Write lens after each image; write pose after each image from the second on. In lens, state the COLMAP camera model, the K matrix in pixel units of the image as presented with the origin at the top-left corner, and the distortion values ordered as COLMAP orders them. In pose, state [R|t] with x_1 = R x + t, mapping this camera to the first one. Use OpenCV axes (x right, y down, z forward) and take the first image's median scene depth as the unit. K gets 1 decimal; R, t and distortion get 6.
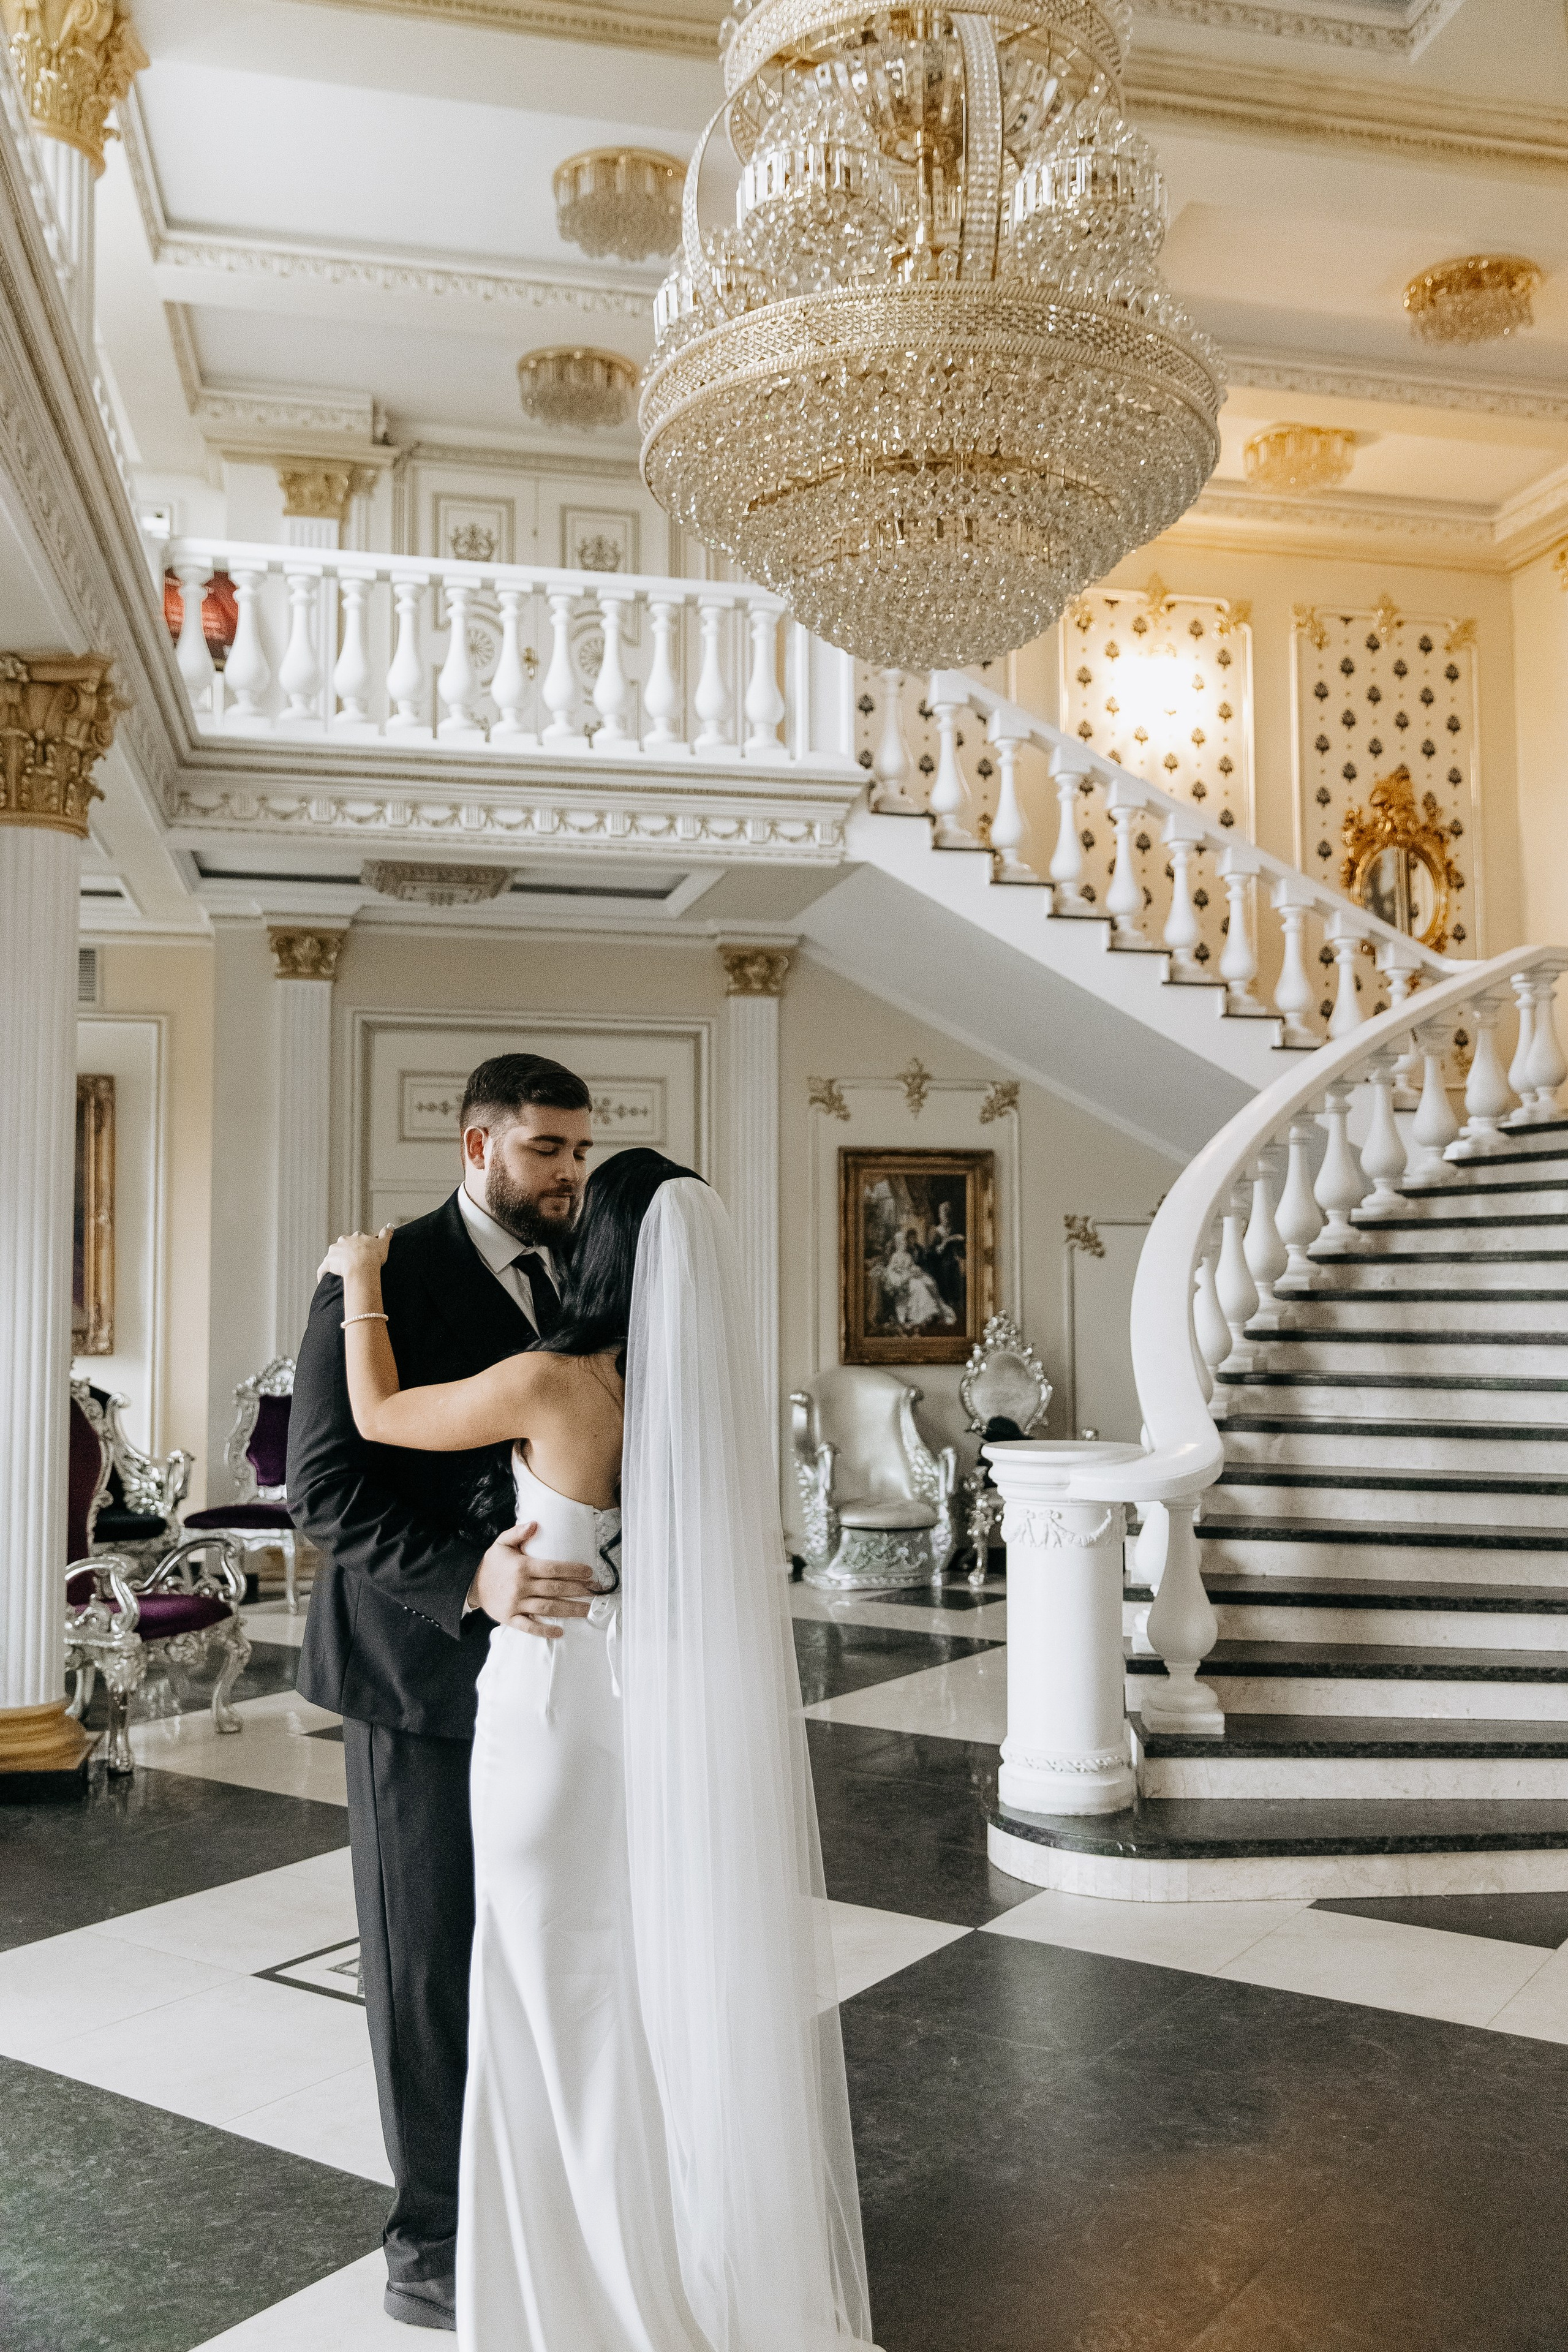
lens RADIAL K [[2041.8, 0, 783.8], [0, 2041.8, 1167.3], [0, 0, 1]] dist [-0.004944, 0.017316]
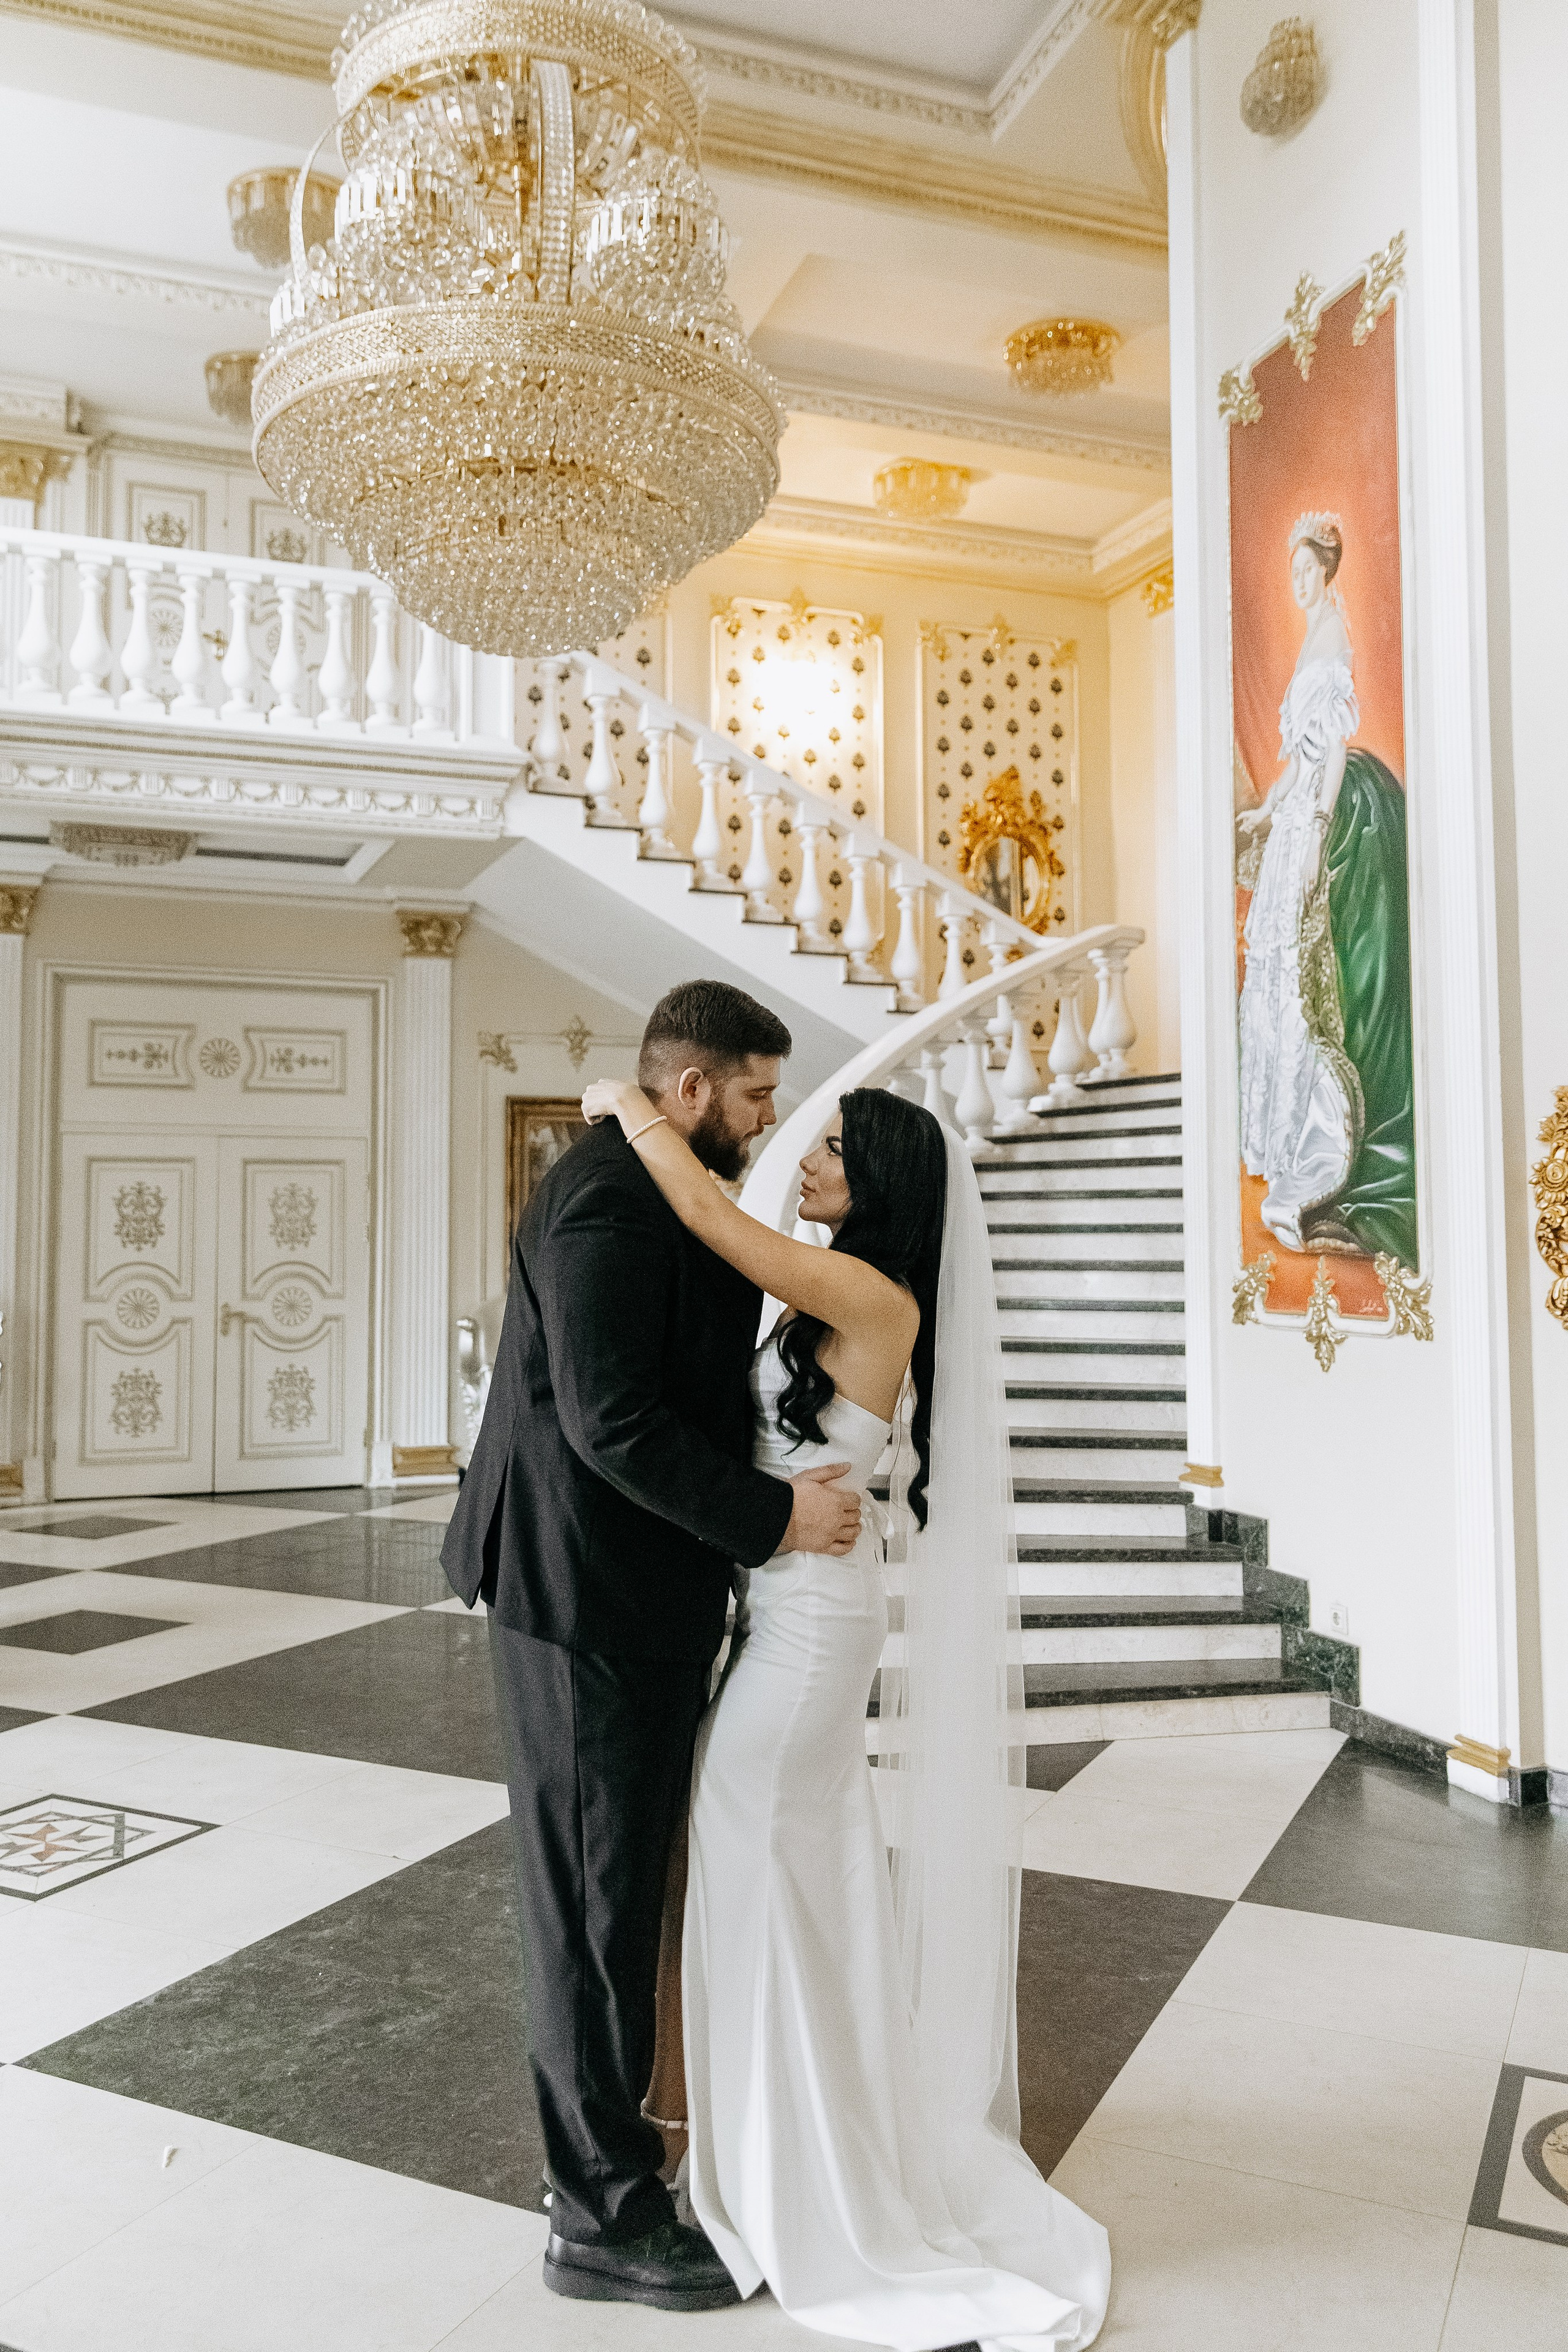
lens RADIAL K [[1846.3, 0, 741.1], [0, 1846.3, 1127.5], [0, 0, 1]] dist [0.014751, -0.008675]
pose [[0.992570, 0.008372, 0.121384, 0.036108], [-0.008677, 0.999960, 0.001978, 0.004409], [-0.121362, -0.003017, 0.992604, -0.004900]]
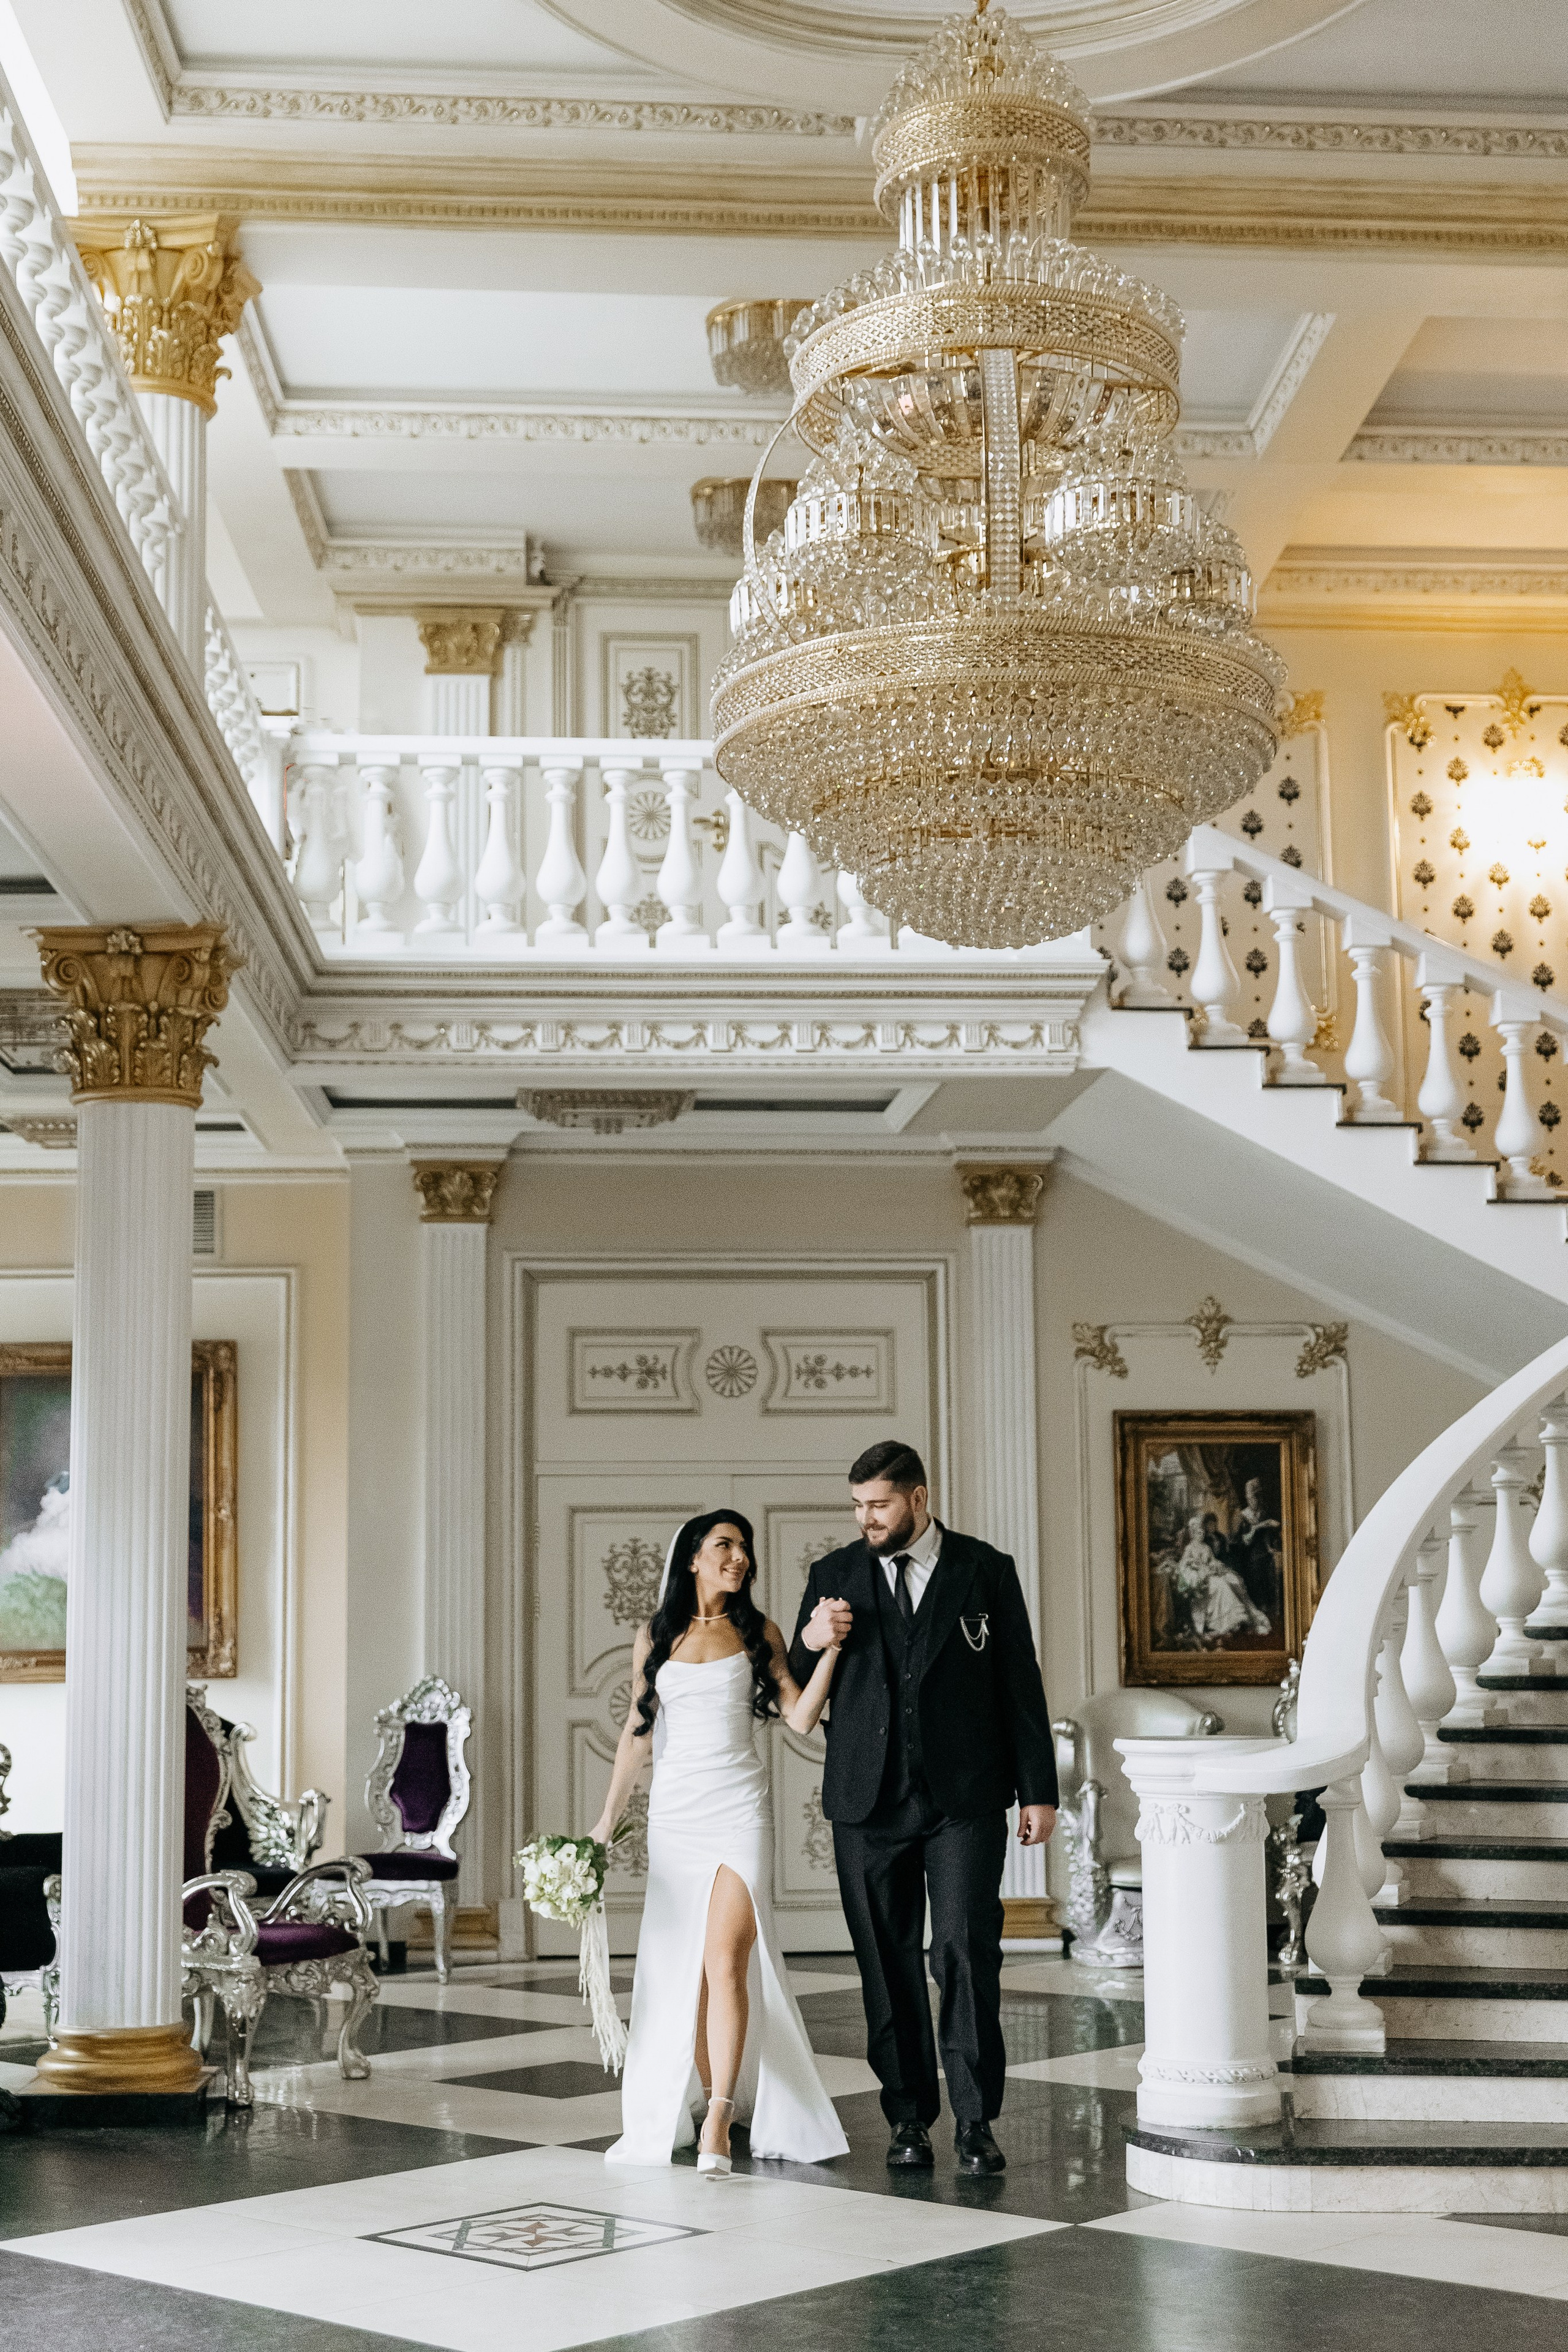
lens RADIAL K [[3222.1, 0, 784.8], [0, 3222.1, 1213.1], [0, 0, 1]] dist [0.022420, -0.107756]
pose [[0.988046, -0.027023, -0.151772, 0.105197], [0.016868, 0.997556, -0.067803, -0.004300], [0.153233, 0.064433, 0.986087, -0.298043]]
